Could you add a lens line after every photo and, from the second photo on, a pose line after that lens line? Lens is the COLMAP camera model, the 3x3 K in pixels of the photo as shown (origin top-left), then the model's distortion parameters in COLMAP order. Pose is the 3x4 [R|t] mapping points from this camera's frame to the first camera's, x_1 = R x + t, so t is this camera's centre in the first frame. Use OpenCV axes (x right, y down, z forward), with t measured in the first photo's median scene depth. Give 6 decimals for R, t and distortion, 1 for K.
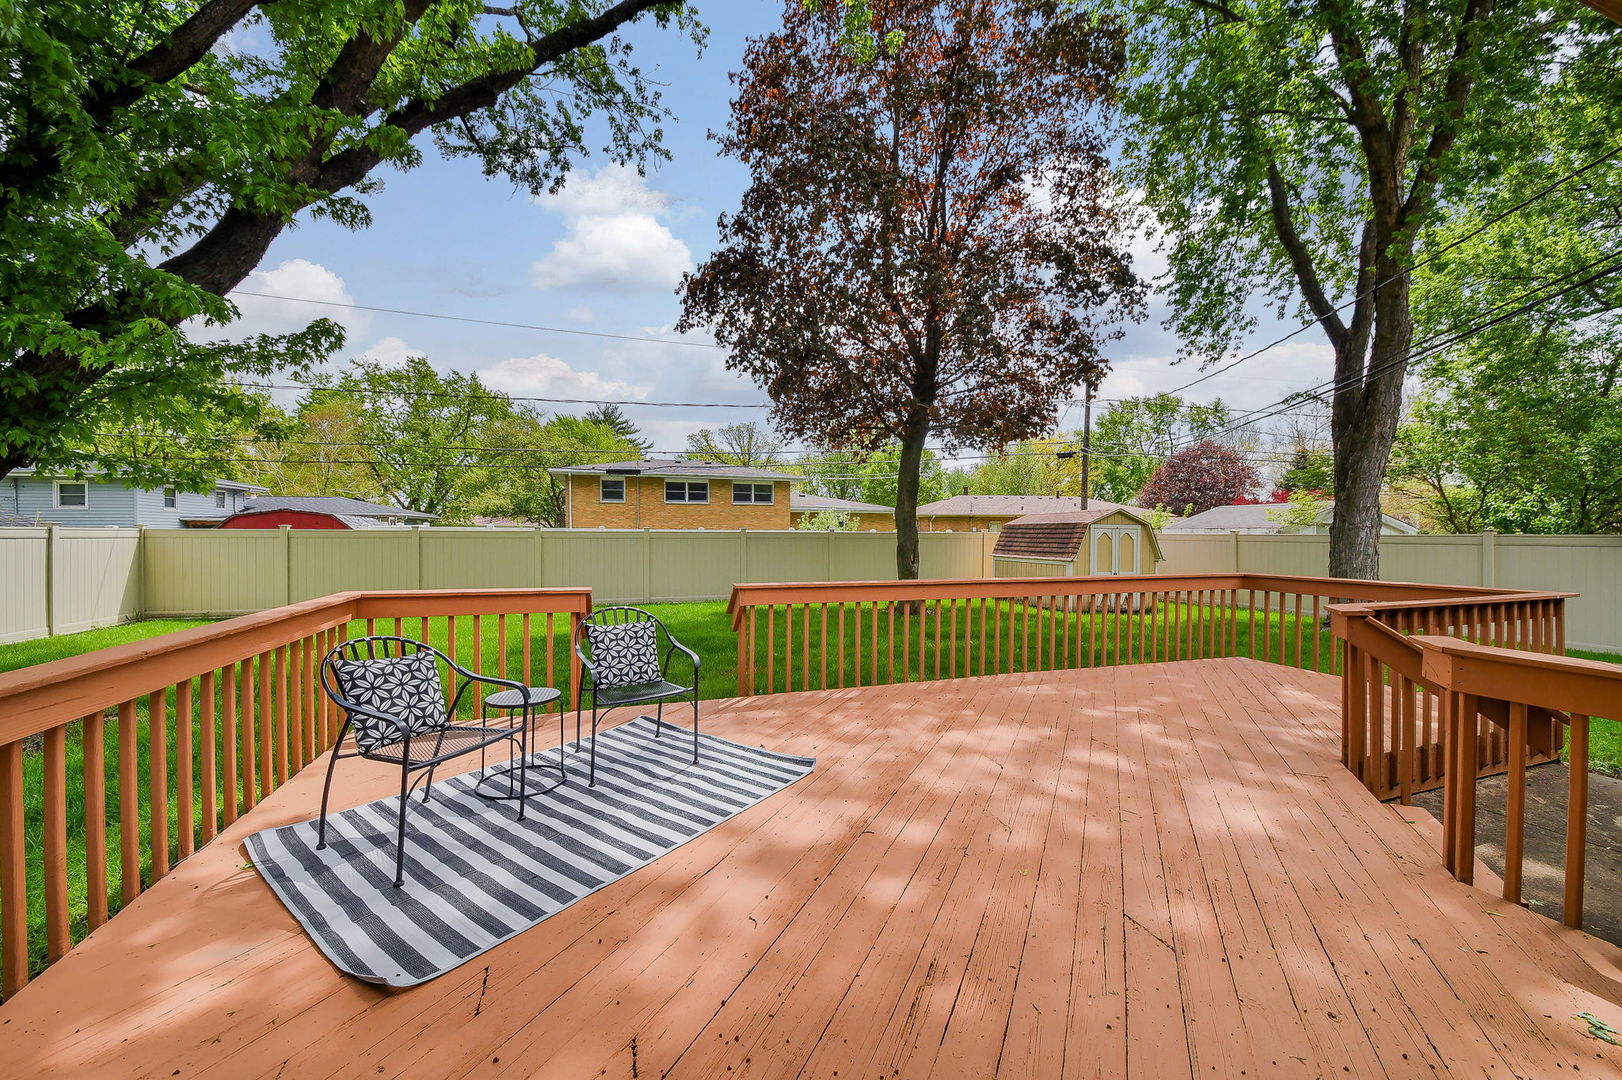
lens RADIAL K [[606.7, 0, 819.8], [0, 606.7, 533.3], [0, 0, 1]] dist [-0.001870, -0.000522]
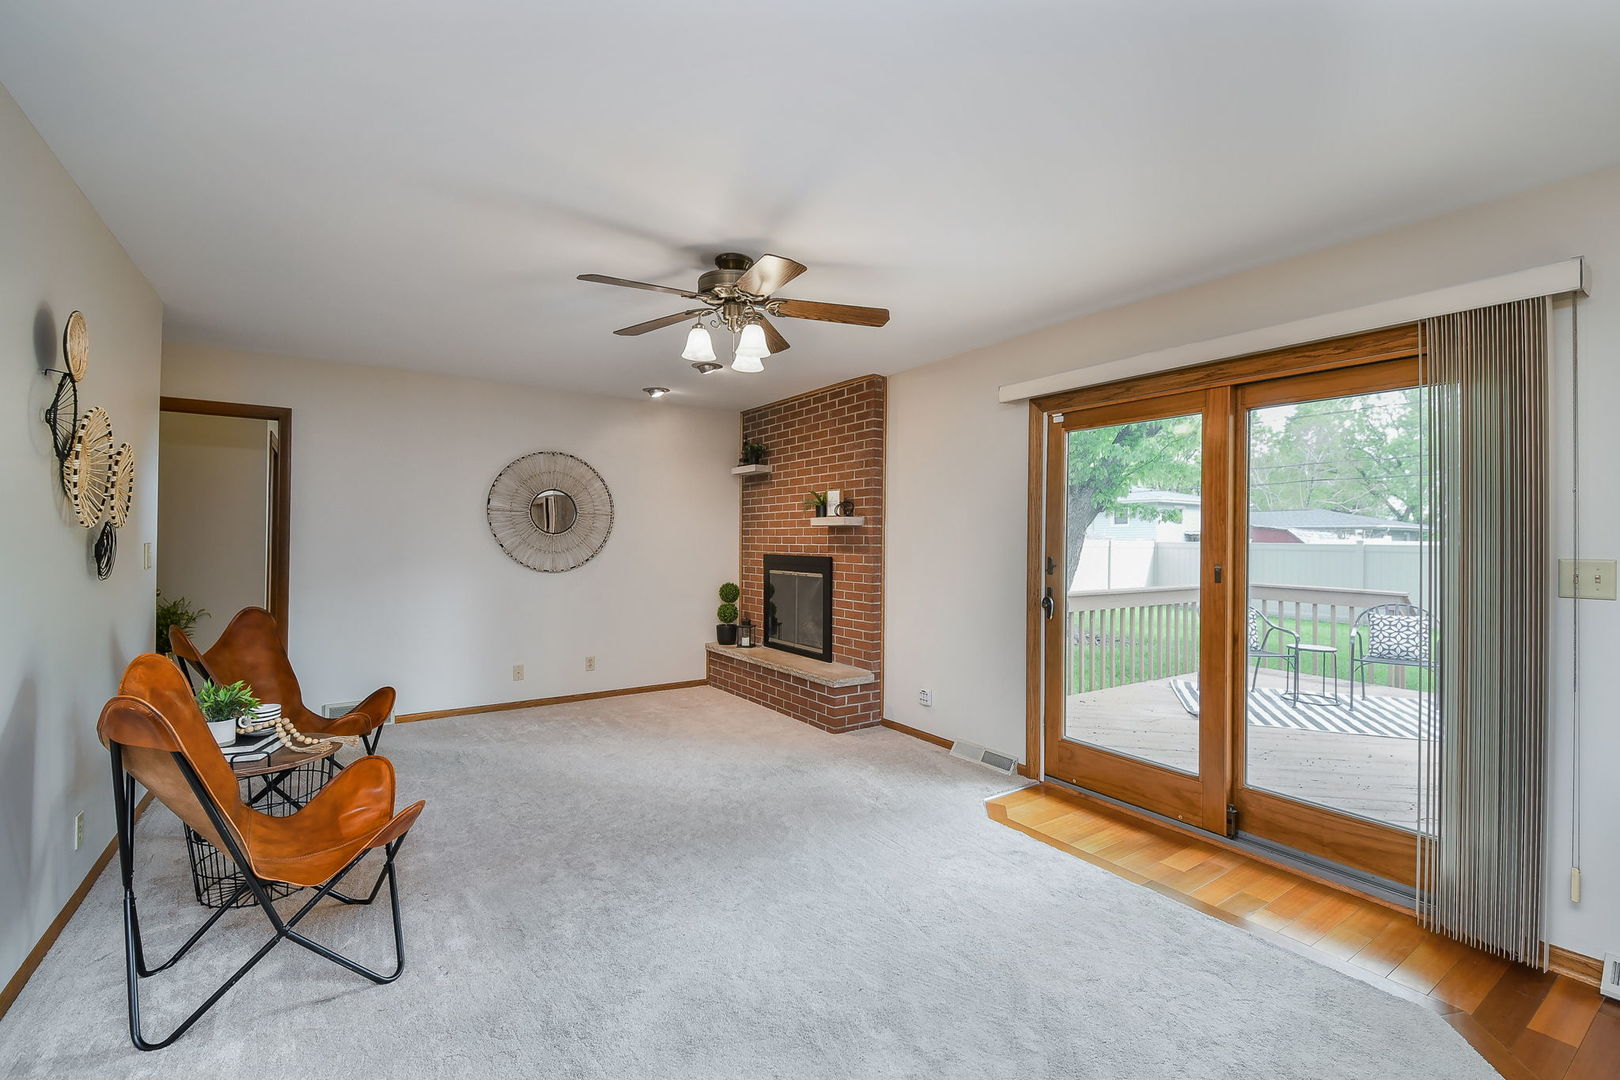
lens RADIAL K [[690.1, 0, 812.5], [0, 690.1, 536.1], [0, 0, 1]] dist [0.059590, -0.025795]
pose [[0.258740, -0.006875, -0.965922, 0.130796], [-0.007417, 0.999931, -0.009104, -0.000938], [0.965918, 0.009520, 0.258671, -0.103701]]
